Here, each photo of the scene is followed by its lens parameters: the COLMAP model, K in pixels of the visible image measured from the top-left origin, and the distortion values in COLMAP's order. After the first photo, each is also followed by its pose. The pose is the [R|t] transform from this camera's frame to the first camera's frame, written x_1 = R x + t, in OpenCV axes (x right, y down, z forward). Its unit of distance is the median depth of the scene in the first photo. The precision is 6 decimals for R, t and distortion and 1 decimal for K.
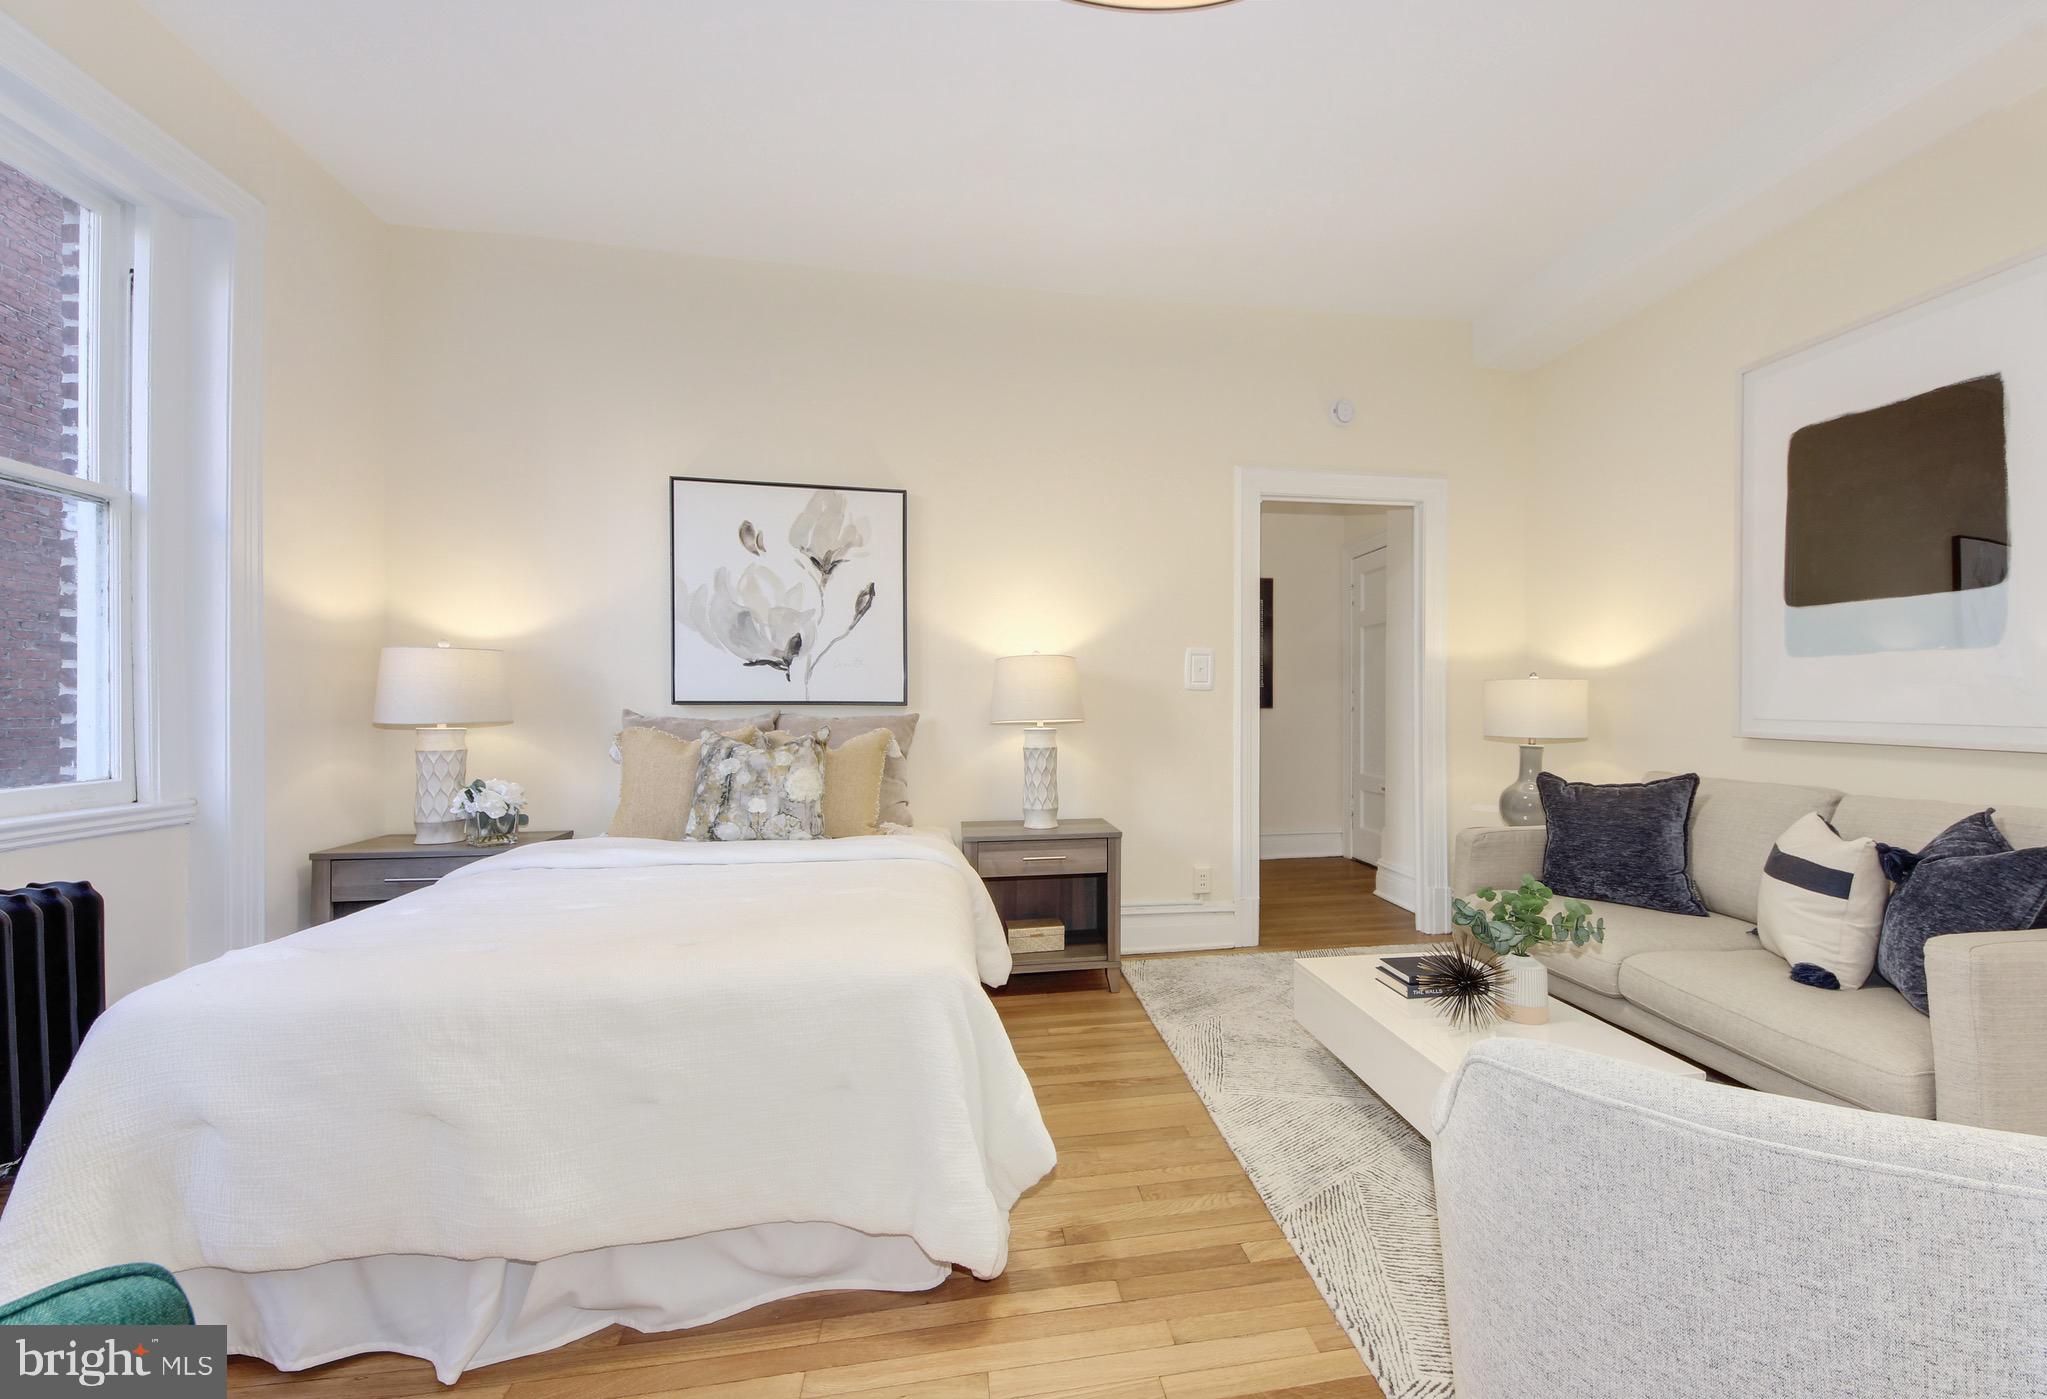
lens RADIAL K [[835.3, 0, 1022.9], [0, 835.3, 695.6], [0, 0, 1]] dist [-0.001432, -0.000103]
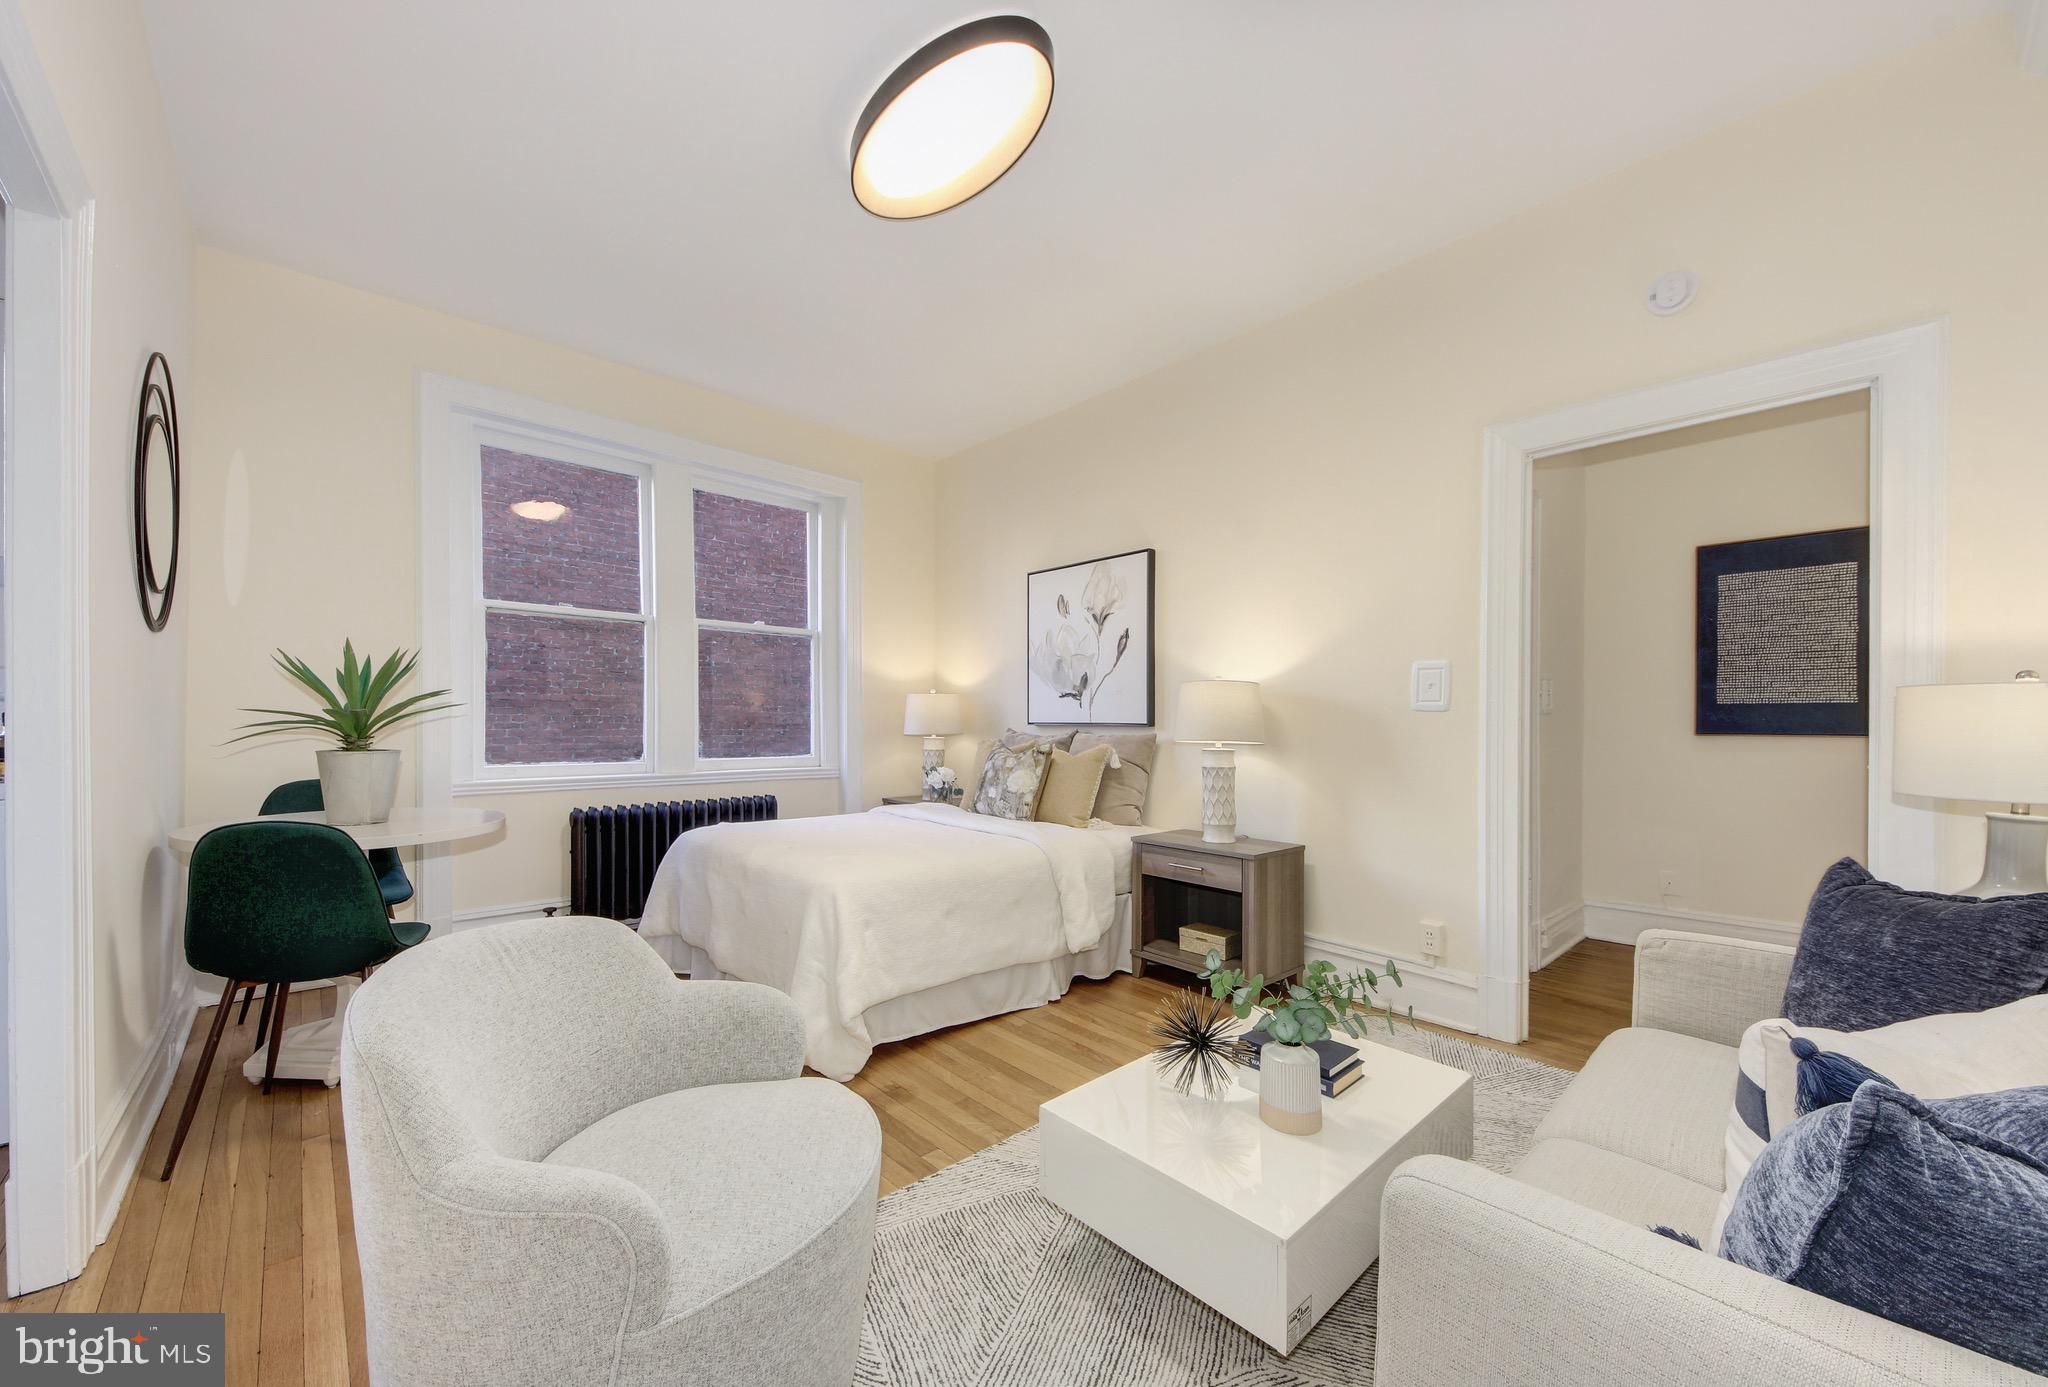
lens RADIAL K [[779.8, 0, 1032.1], [0, 779.8, 712.5], [0, 0, 1]] dist [0.002203, 0.000108]
pose [[0.517426, -0.008680, -0.855684, 0.758845], [0.001040, 0.999954, -0.009514, 0.001687], [0.855728, 0.004033, 0.517411, 0.281538]]
